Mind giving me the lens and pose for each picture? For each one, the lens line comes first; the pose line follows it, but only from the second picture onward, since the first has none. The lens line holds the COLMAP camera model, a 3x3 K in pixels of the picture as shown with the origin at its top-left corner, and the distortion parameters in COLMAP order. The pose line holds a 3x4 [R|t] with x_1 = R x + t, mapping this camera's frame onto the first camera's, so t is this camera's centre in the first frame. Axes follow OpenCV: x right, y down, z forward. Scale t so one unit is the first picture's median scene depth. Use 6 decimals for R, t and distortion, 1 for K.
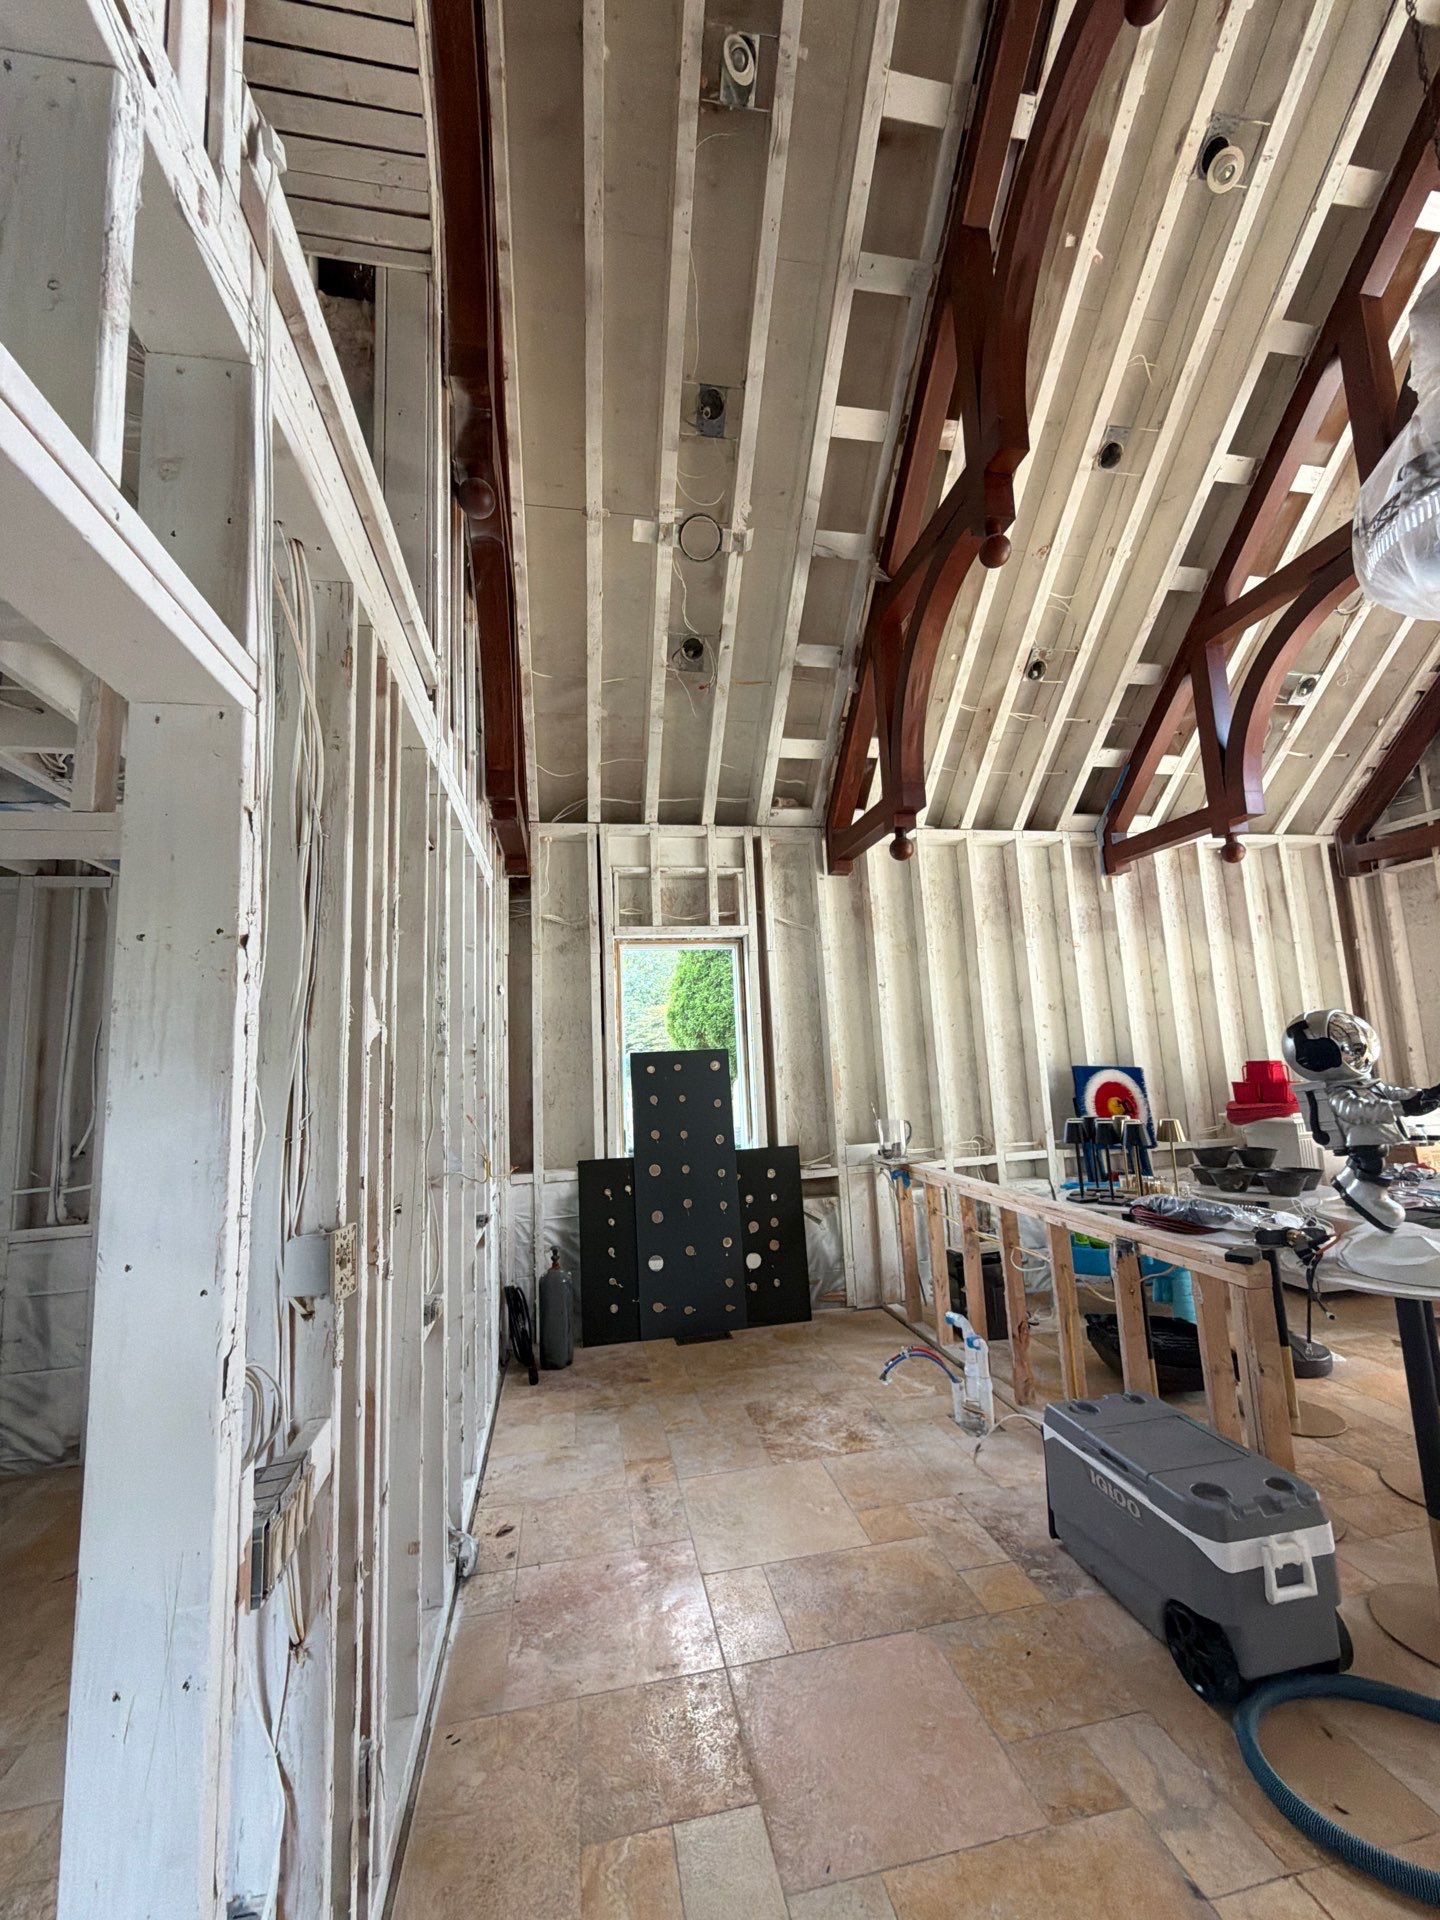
lens RADIAL K [[765.1, 0, 720.4], [0, 765.1, 960.0], [0, 0, 1]] dist [0.000363, -0.000096]
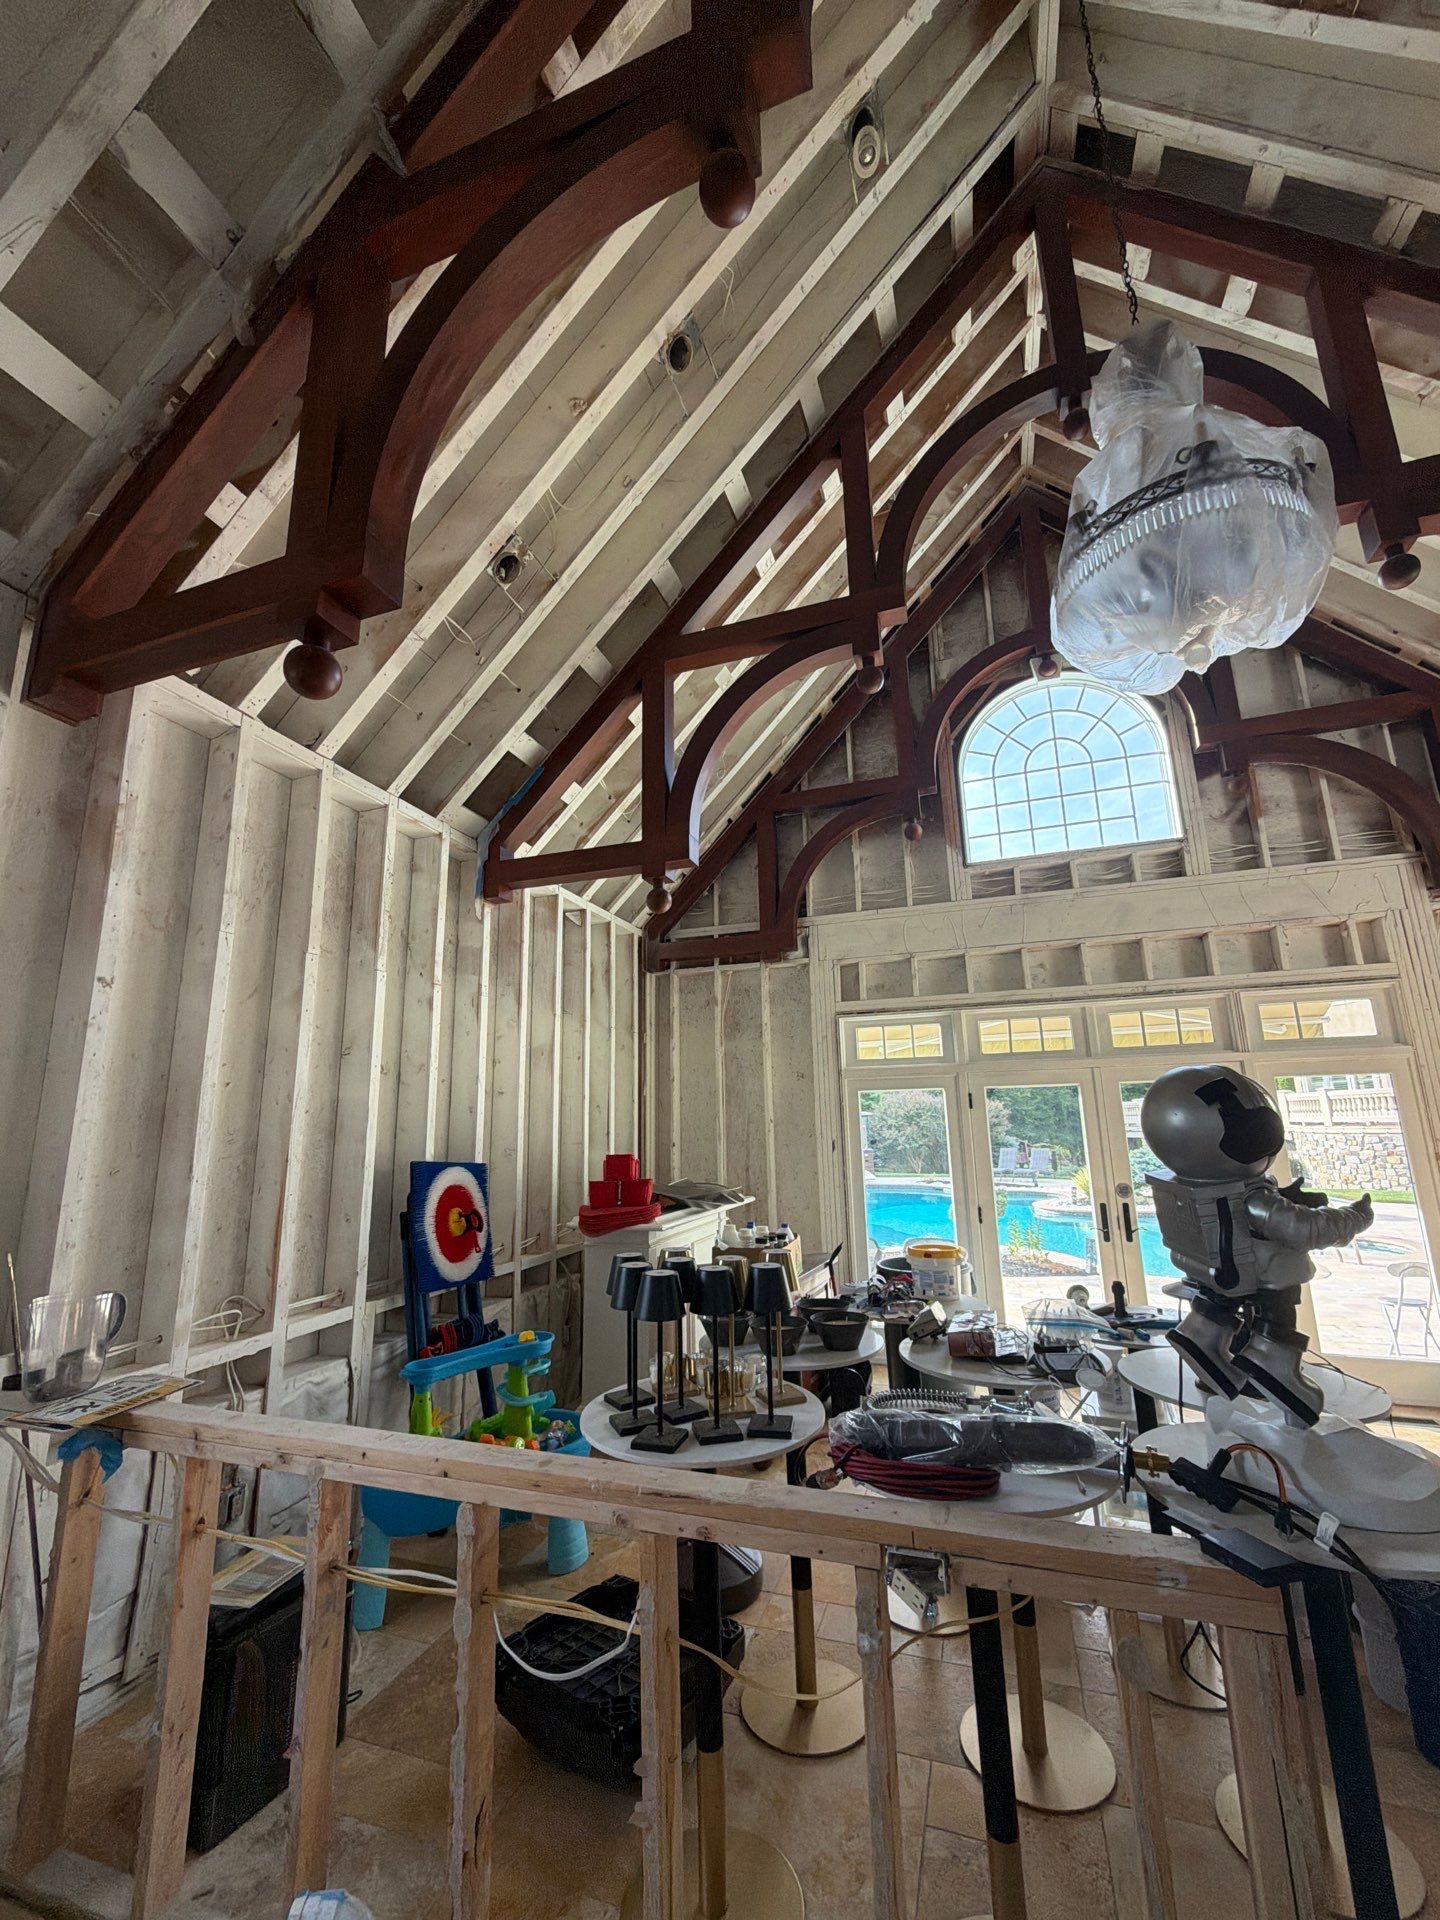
lens RADIAL K [[765.1, 0, 719.7], [0, 765.1, 960.8], [0, 0, 1]] dist [0.000363, -0.000096]
pose [[0.503535, 0.217402, 0.836175, 0.015300], [-0.113224, 0.976081, -0.185596, 0.077015], [-0.856524, -0.001221, 0.516106, 0.541591]]
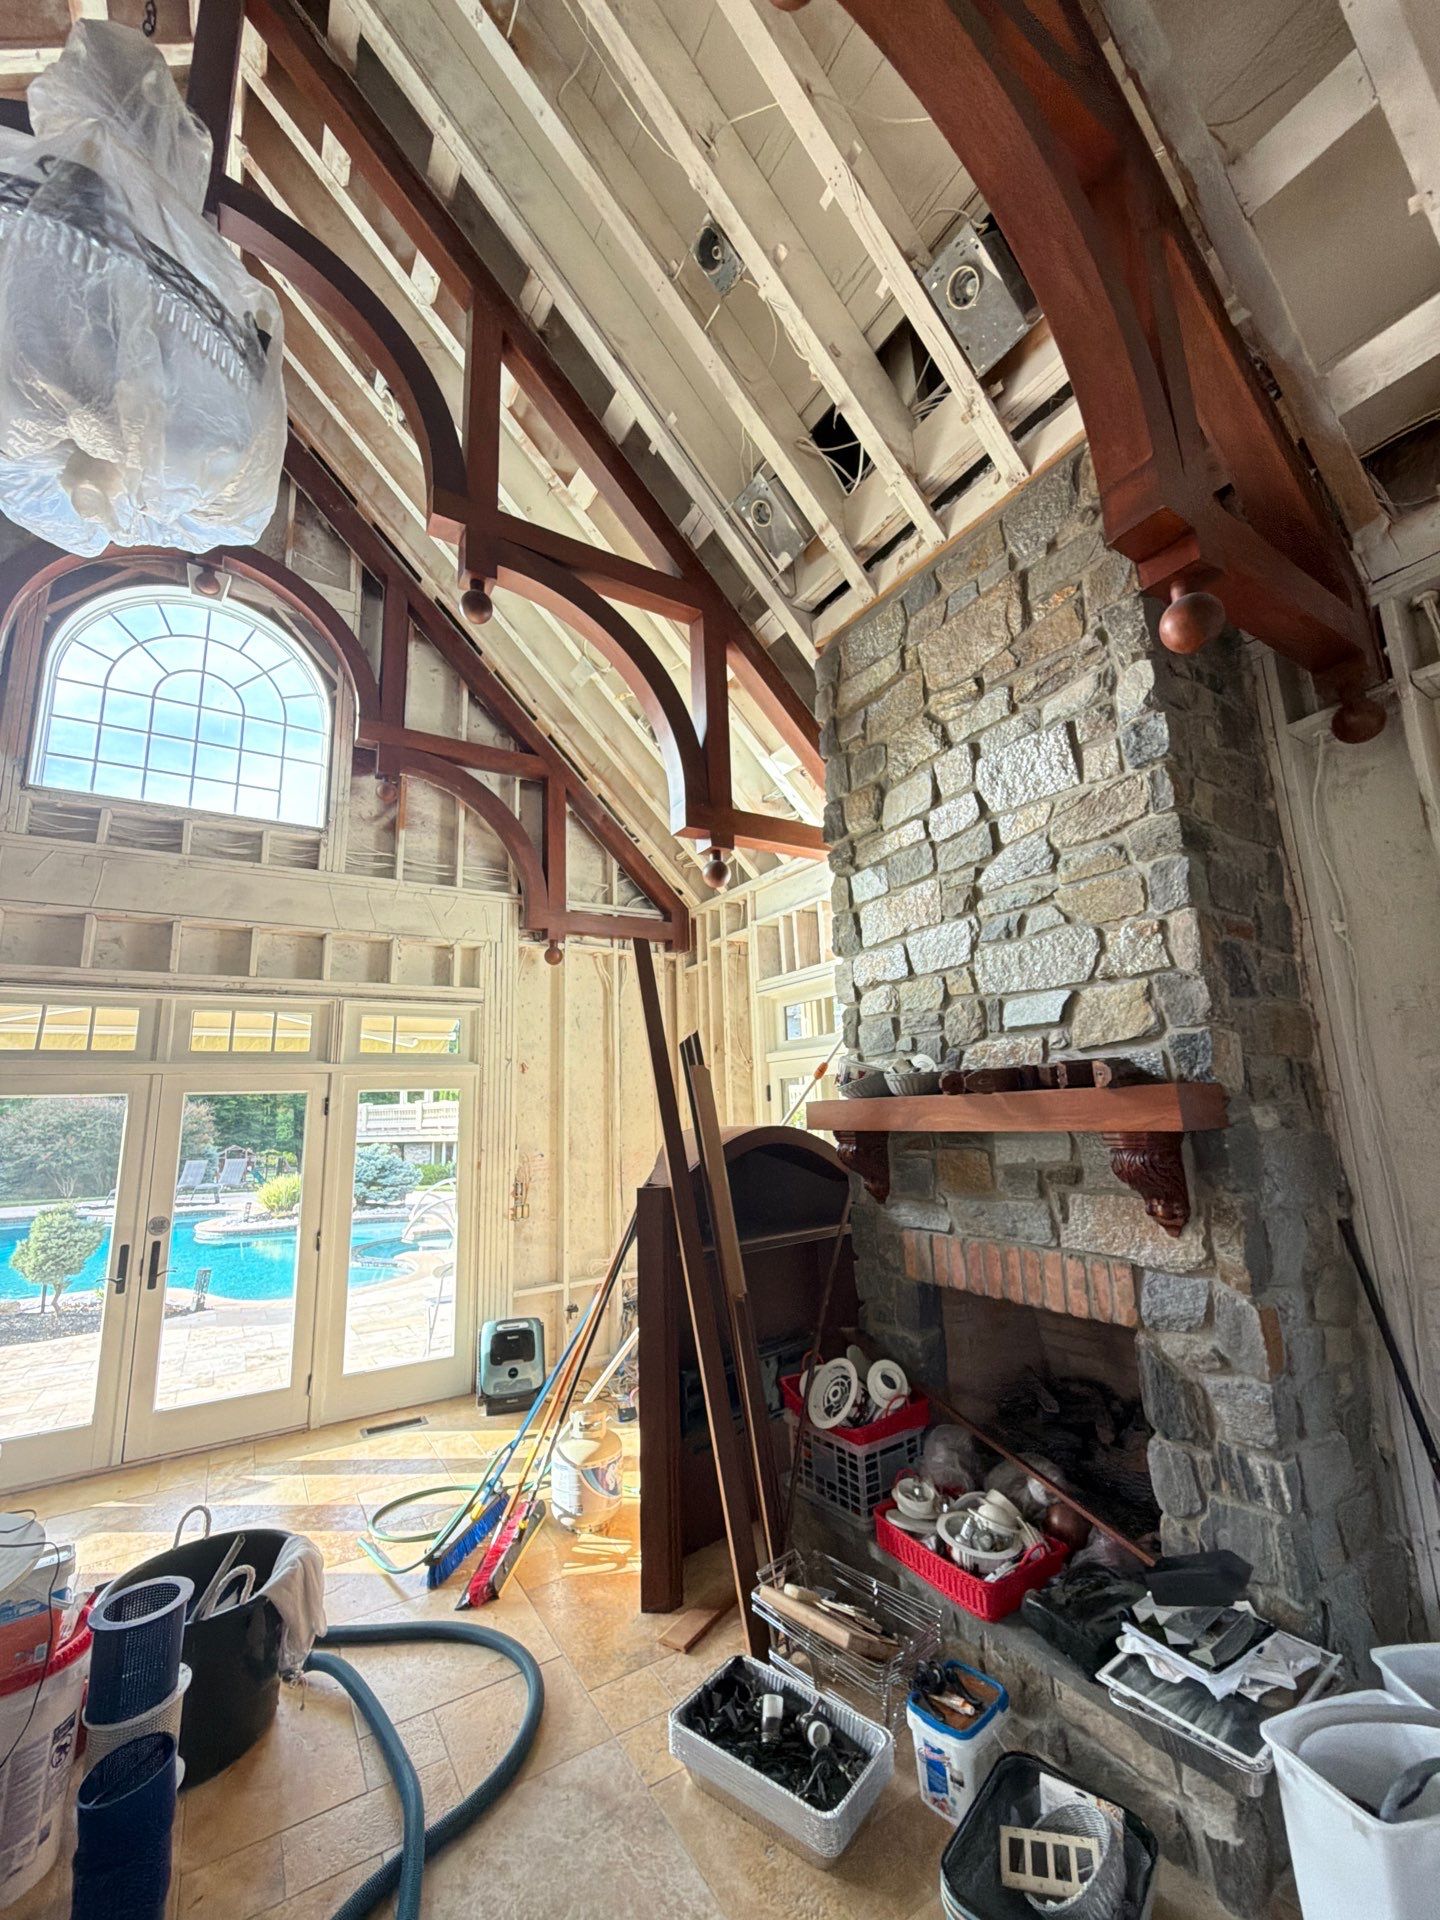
lens RADIAL K [[765.1, 0, 721.2], [0, 765.1, 960.9], [0, 0, 1]] dist [0.000363, -0.000096]
pose [[-0.359058, 0.233382, 0.903665, 0.180849], [-0.069994, 0.958771, -0.275425, 0.031482], [-0.930687, -0.162145, -0.327919, 0.336766]]
